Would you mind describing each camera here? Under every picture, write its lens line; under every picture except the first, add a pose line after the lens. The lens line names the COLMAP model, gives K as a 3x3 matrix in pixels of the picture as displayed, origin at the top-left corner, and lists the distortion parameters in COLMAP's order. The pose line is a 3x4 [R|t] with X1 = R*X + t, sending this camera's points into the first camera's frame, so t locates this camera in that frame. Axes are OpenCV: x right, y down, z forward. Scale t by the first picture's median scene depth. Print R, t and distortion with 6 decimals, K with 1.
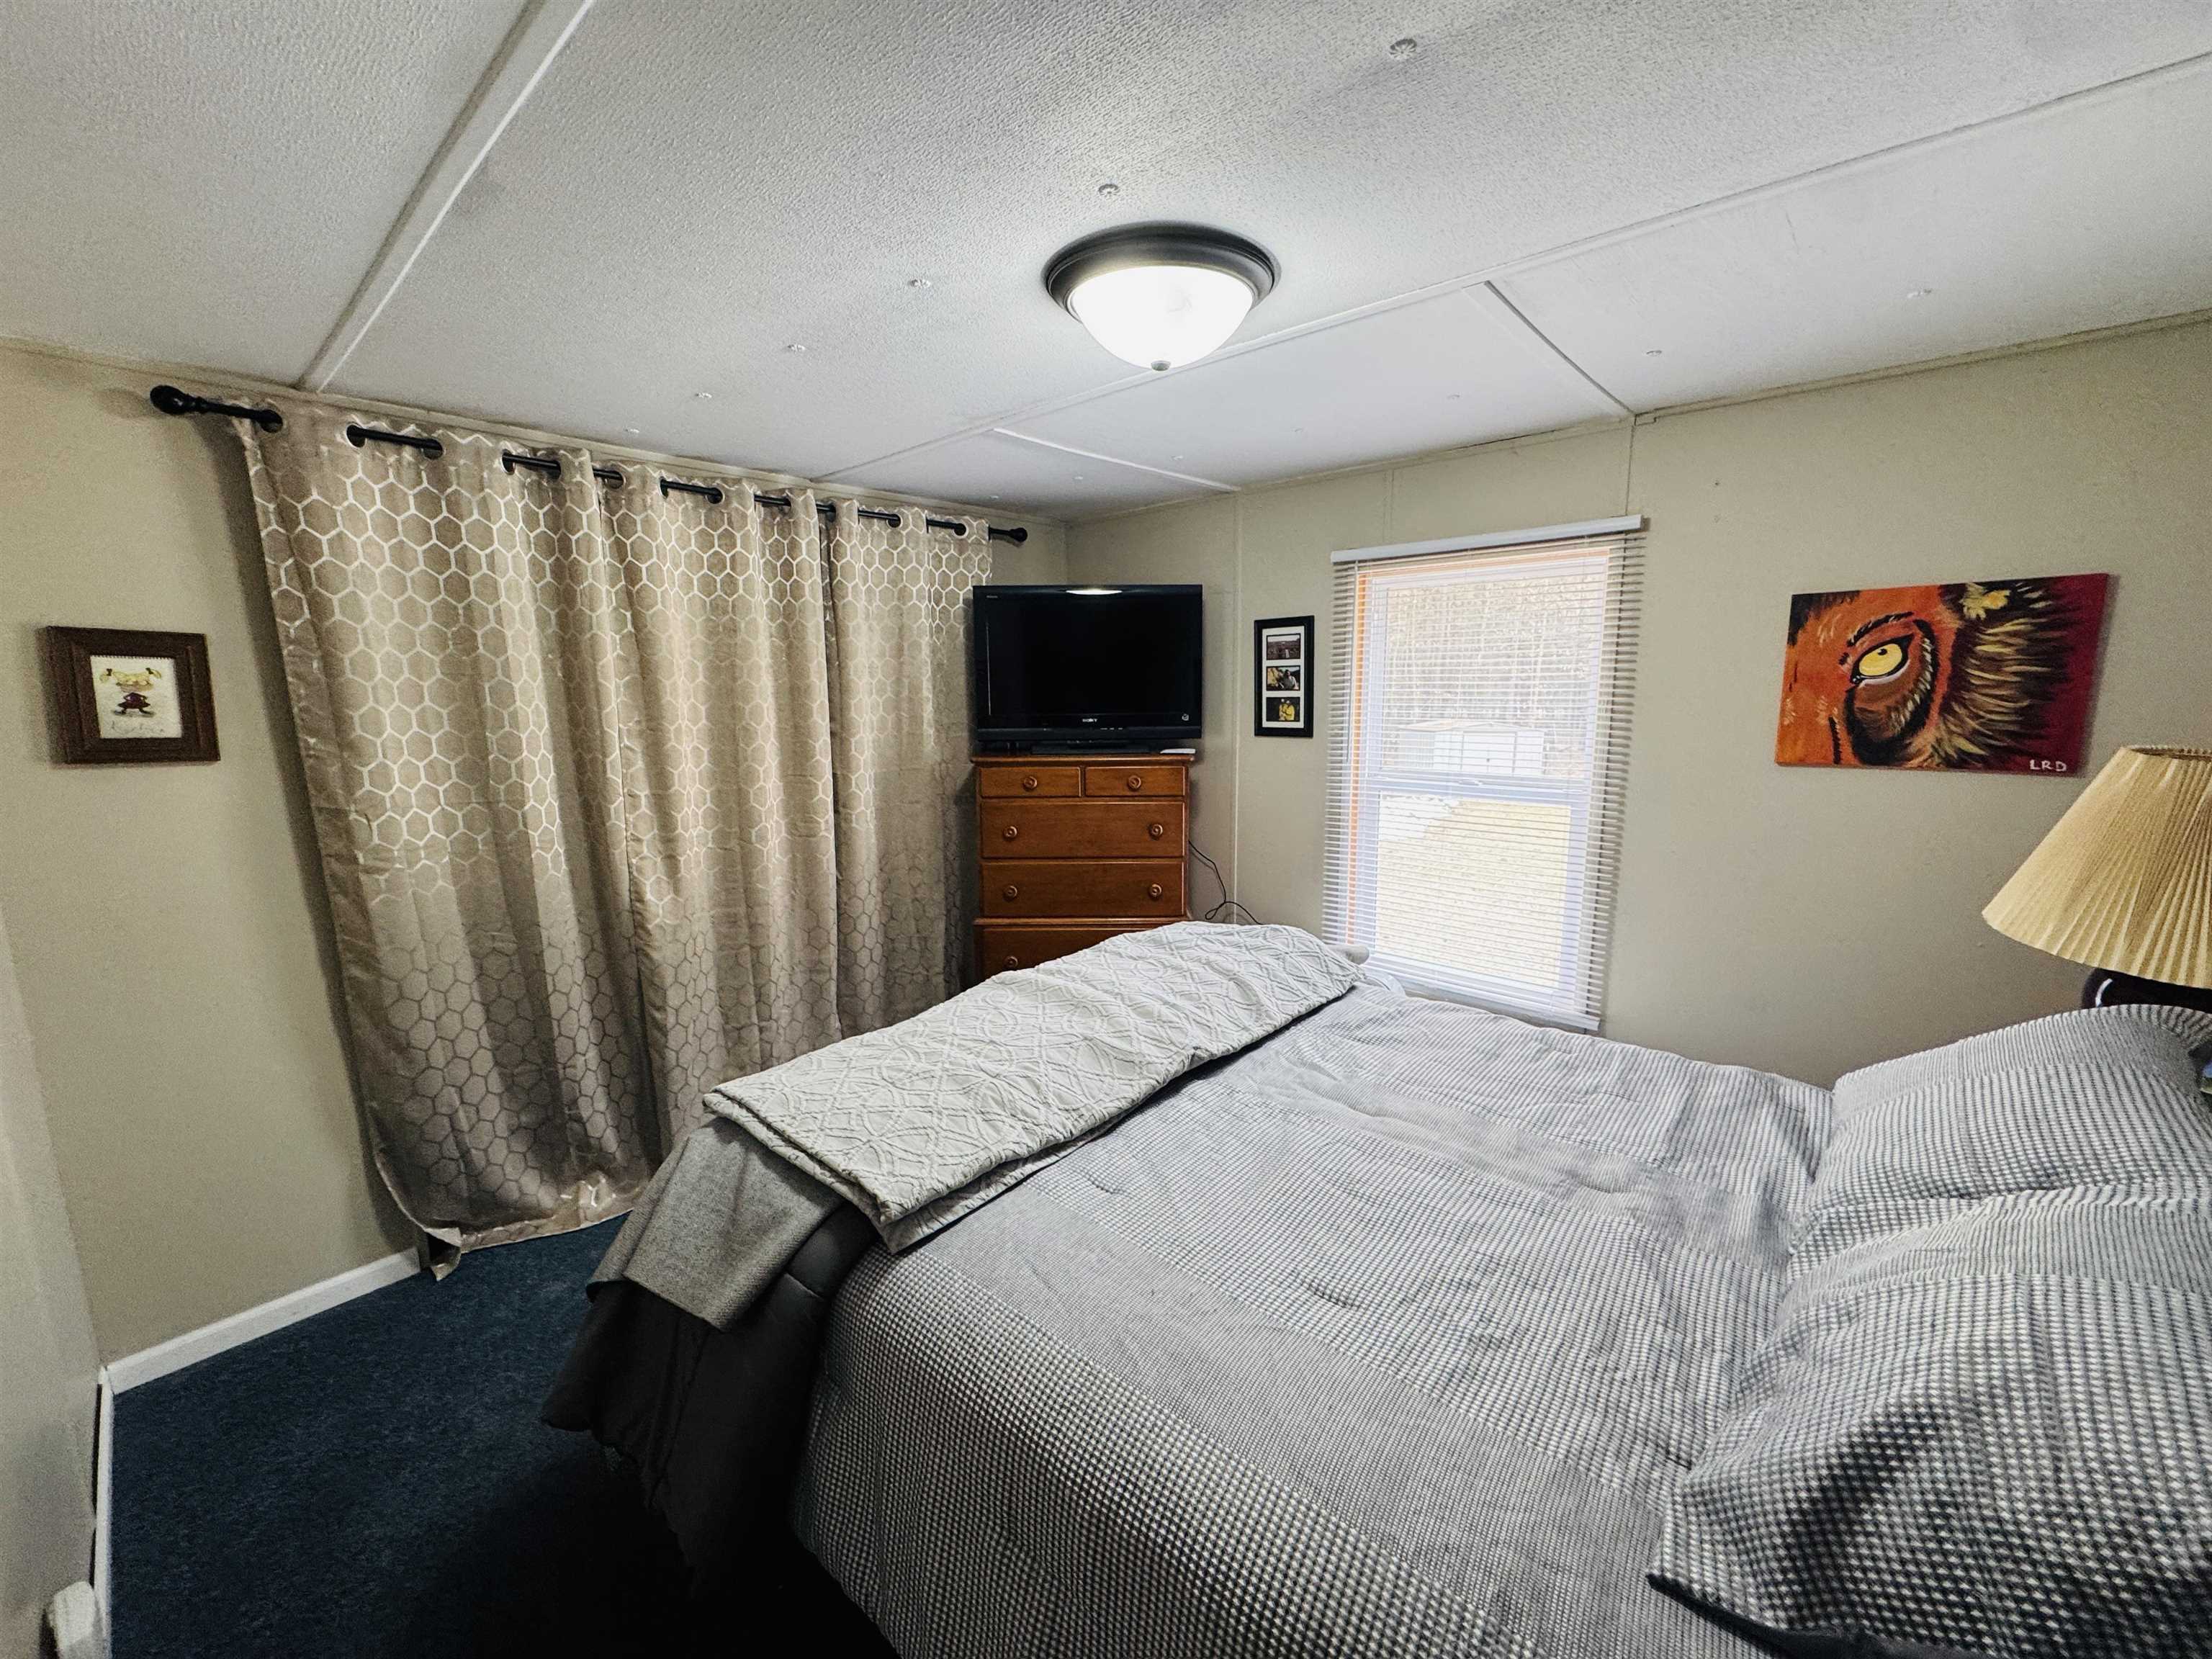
lens RADIAL K [[879.0, 0, 1109.2], [0, 879.0, 821.0], [0, 0, 1]] dist [-0.003983, 0.000622]
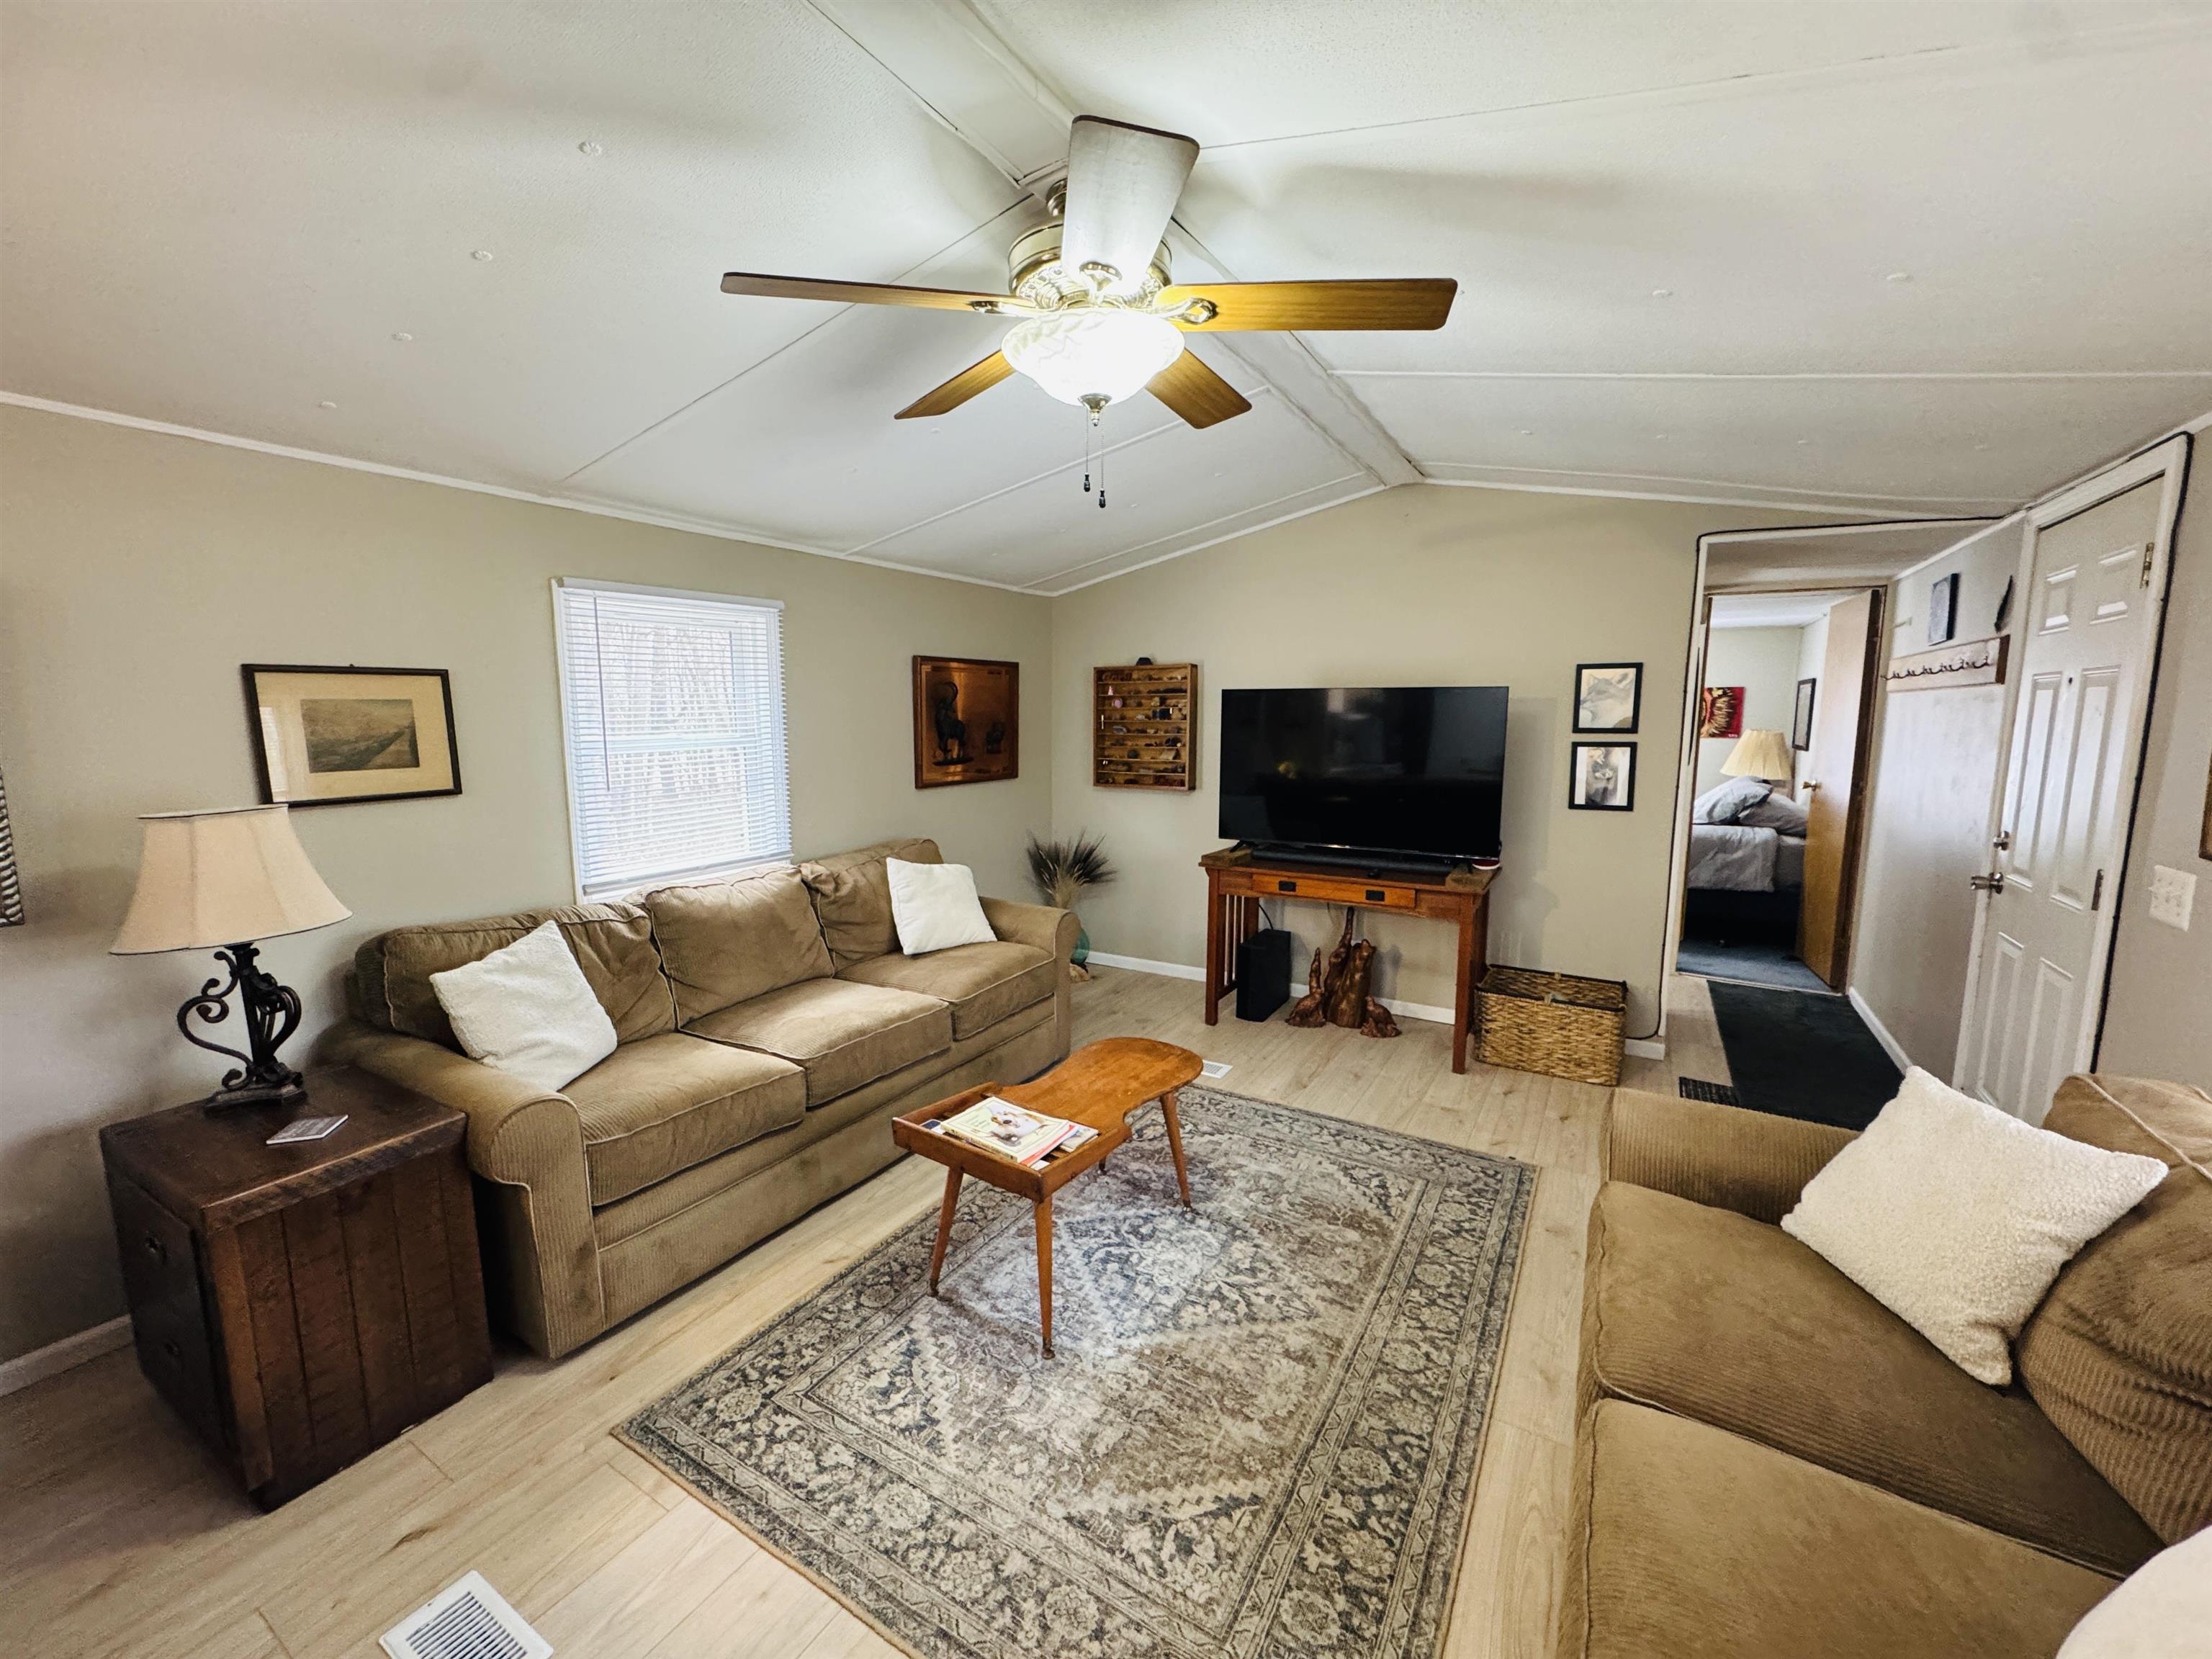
lens RADIAL K [[879.0, 0, 1104.6], [0, 879.0, 828.8], [0, 0, 1]] dist [-0.003983, 0.000622]
pose [[0.983427, -0.006572, 0.181185, -2.261166], [0.011882, 0.999531, -0.028233, 0.407381], [-0.180915, 0.029918, 0.983044, -2.196756]]
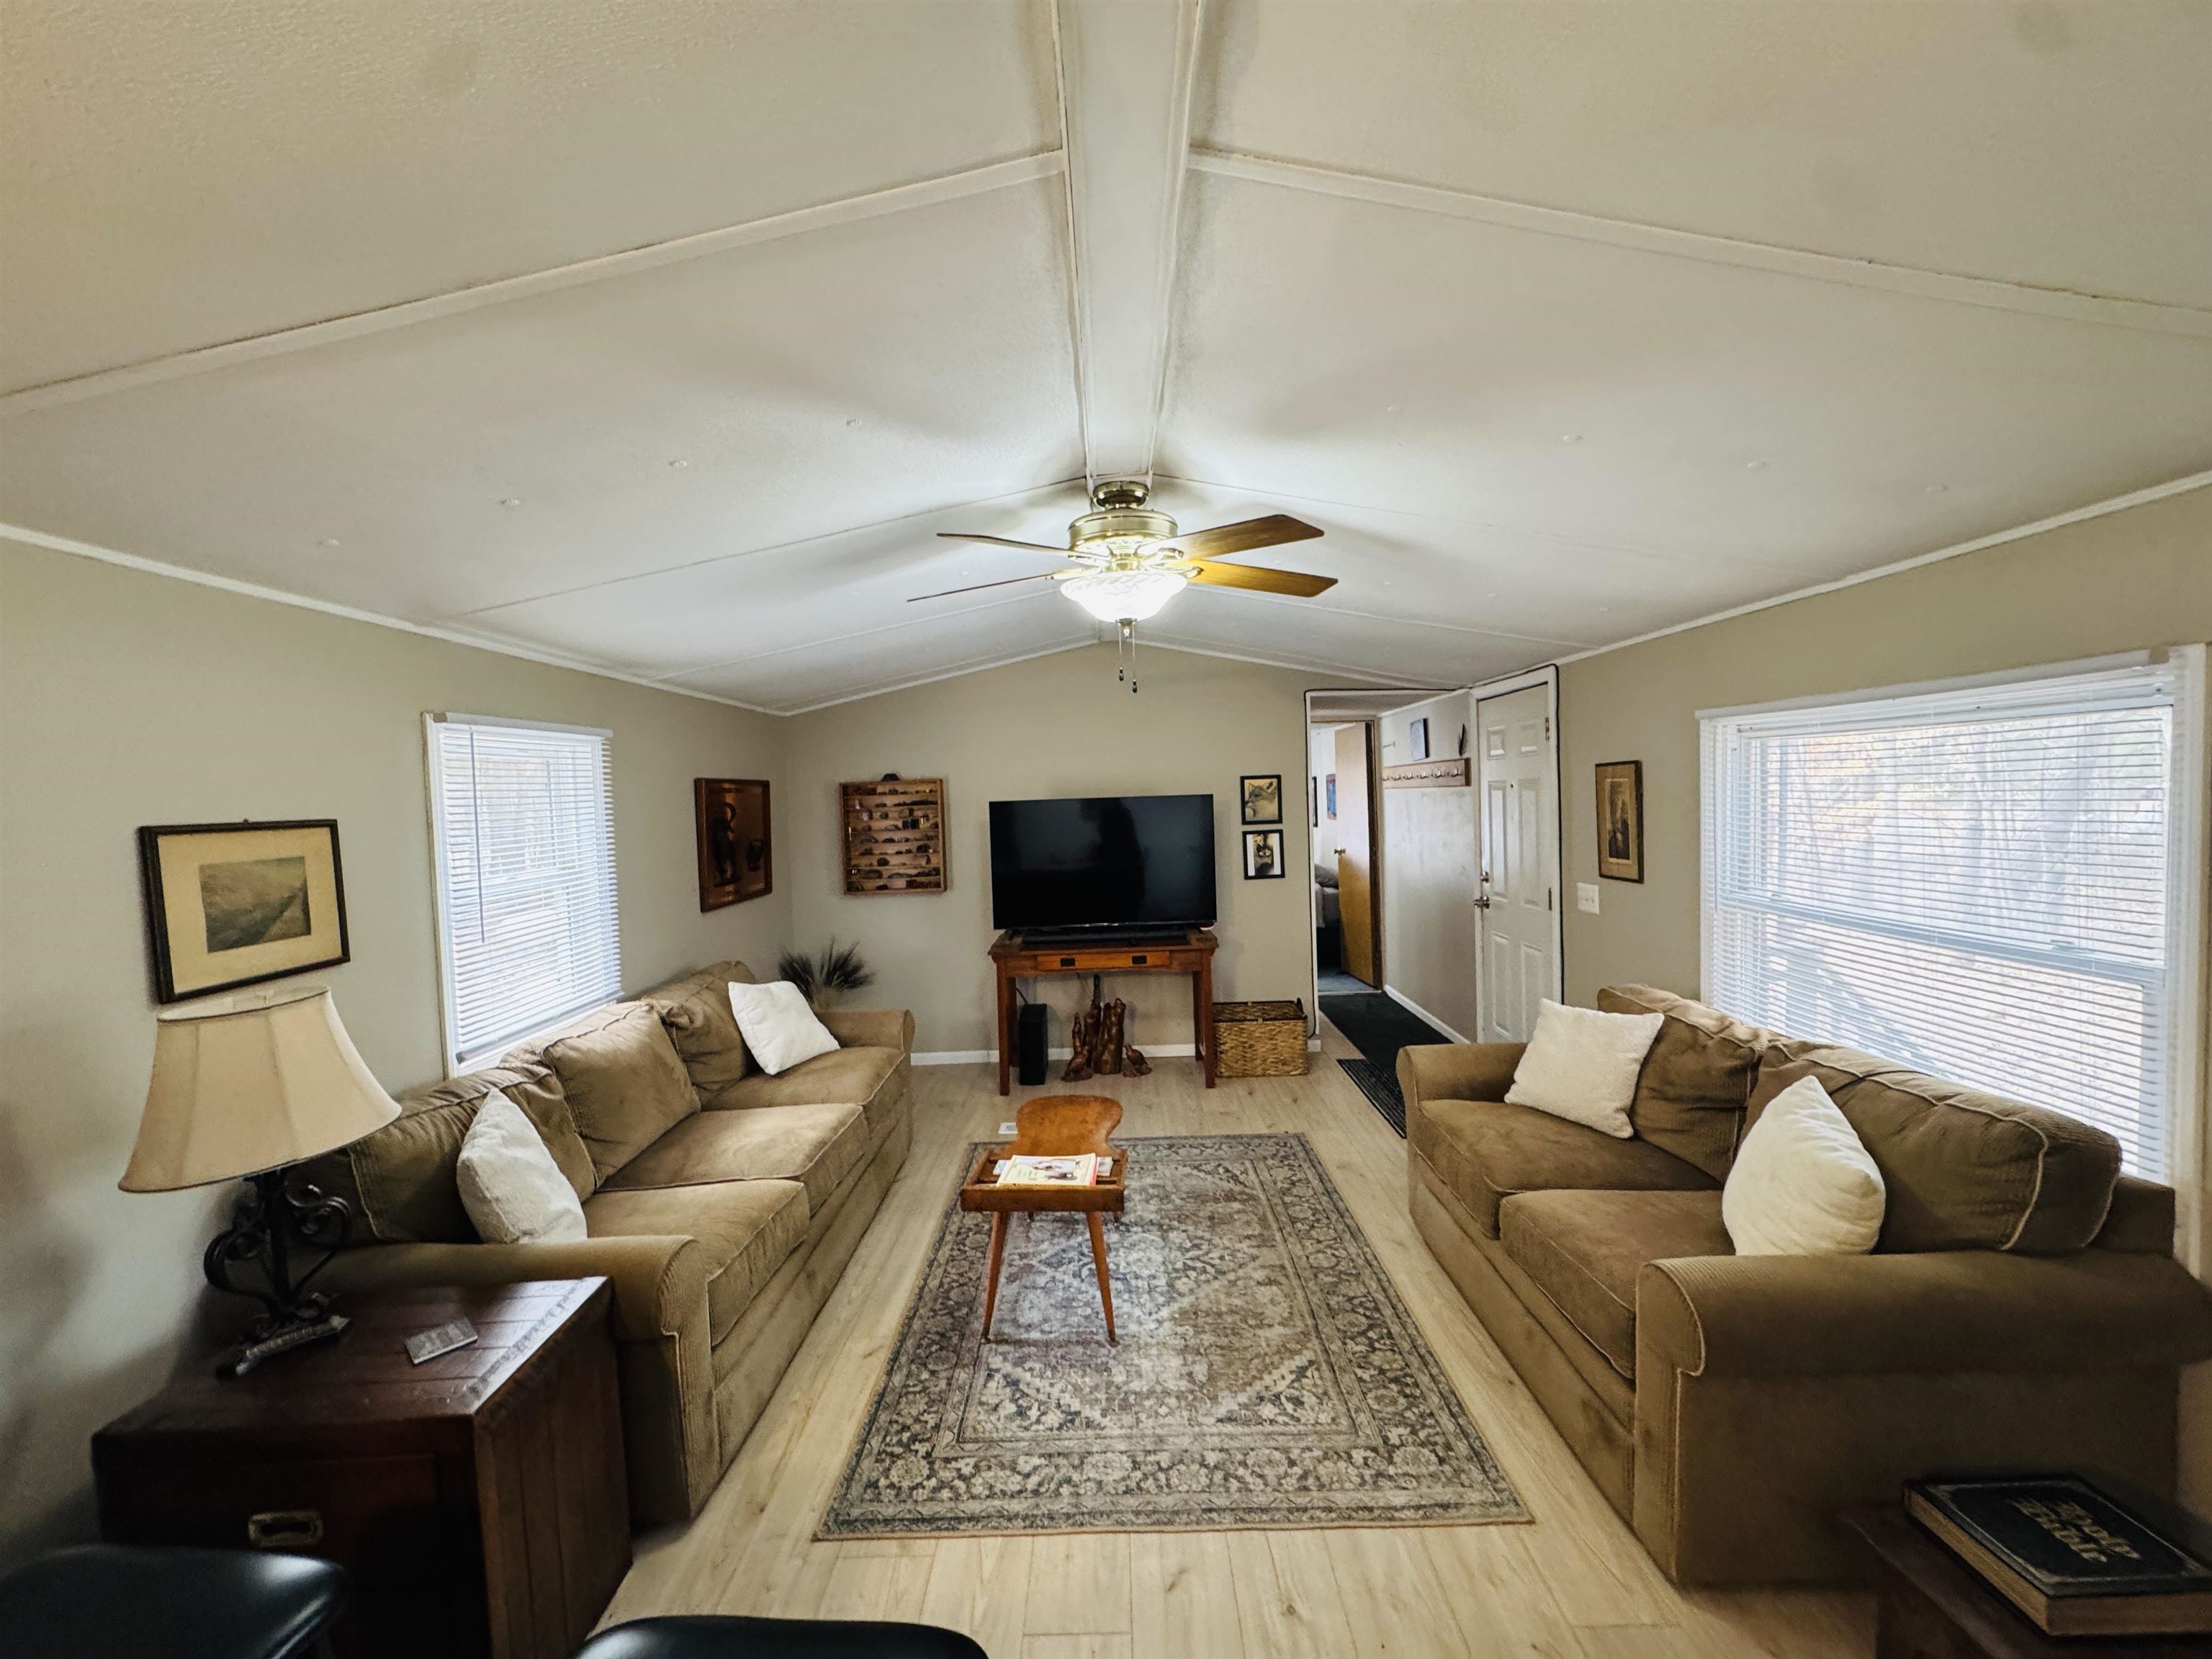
lens RADIAL K [[879.0, 0, 1105.6], [0, 879.0, 829.0], [0, 0, 1]] dist [-0.003983, 0.000622]
pose [[0.754598, -0.033889, 0.655312, -2.992463], [0.127319, 0.987248, -0.095555, 0.368519], [-0.643717, 0.155539, 0.749290, -2.231420]]
